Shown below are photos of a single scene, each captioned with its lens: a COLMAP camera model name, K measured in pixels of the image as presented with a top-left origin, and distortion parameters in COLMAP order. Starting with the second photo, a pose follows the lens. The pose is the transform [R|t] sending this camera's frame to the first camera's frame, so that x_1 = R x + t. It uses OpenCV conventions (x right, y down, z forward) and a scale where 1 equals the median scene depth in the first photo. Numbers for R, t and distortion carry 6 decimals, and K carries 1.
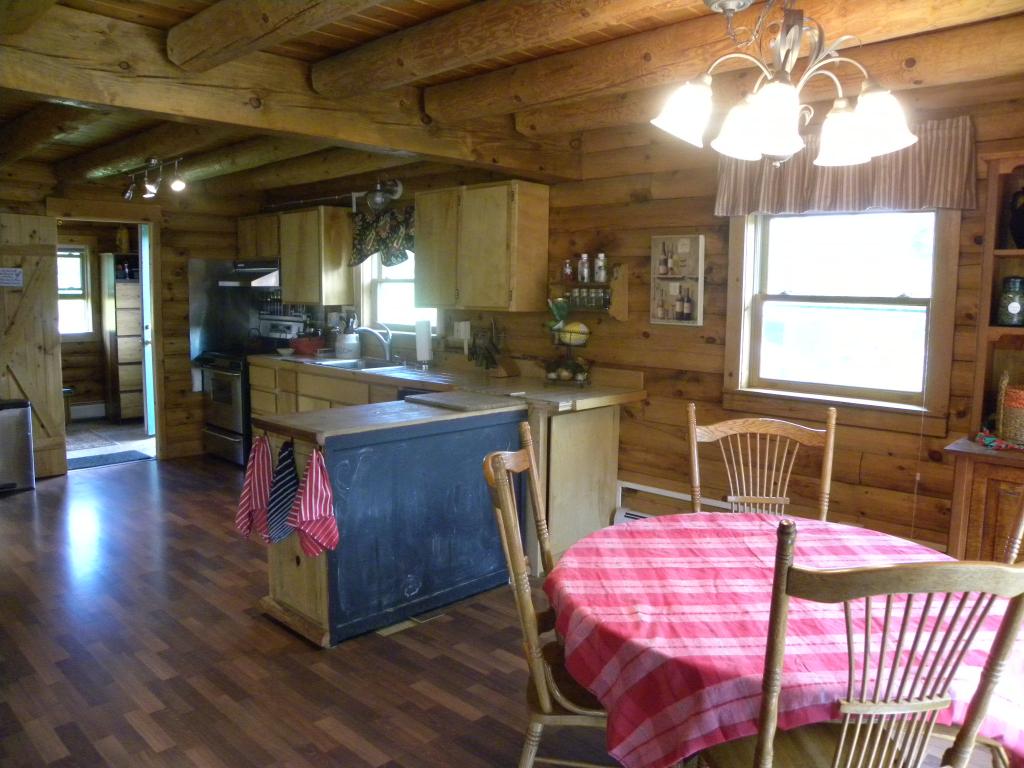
lens RADIAL K [[769.3, 0, 514.5], [0, 769.3, 378.3], [0, 0, 1]] dist [-0.145364, 0.079626]
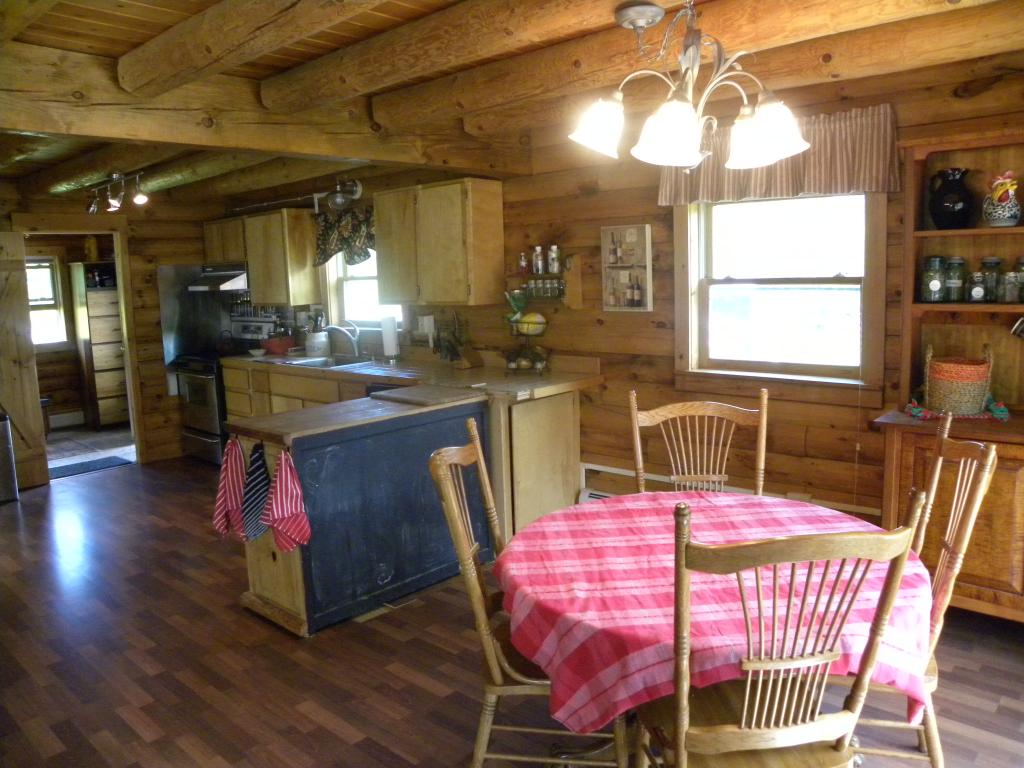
lens RADIAL K [[769.3, 0, 515.0], [0, 769.3, 378.9], [0, 0, 1]] dist [-0.145364, 0.079626]
pose [[0.998472, -0.050138, 0.023219, 0.034990], [0.049541, 0.998444, 0.025602, -0.015089], [-0.024466, -0.024412, 0.999403, -0.050344]]
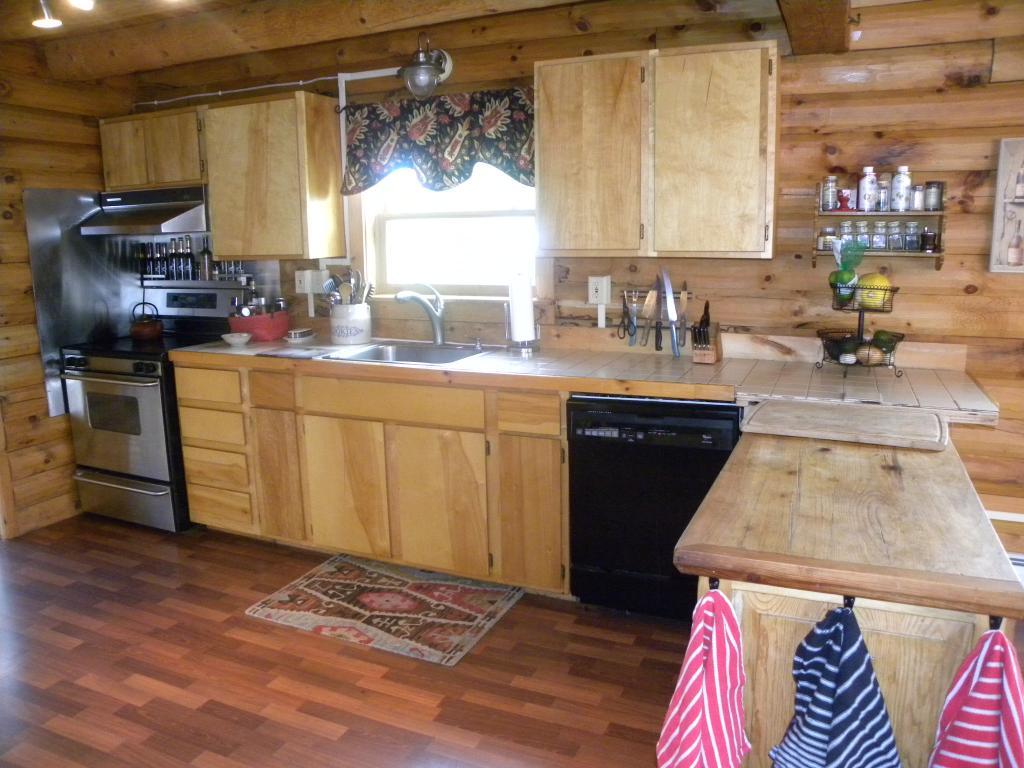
lens RADIAL K [[769.3, 0, 510.7], [0, 769.3, 384.2], [0, 0, 1]] dist [-0.145364, 0.079626]
pose [[0.940826, -0.086451, 0.327678, -0.526022], [0.061404, 0.994397, 0.086048, -0.066962], [-0.333281, -0.060836, 0.940863, 0.643983]]
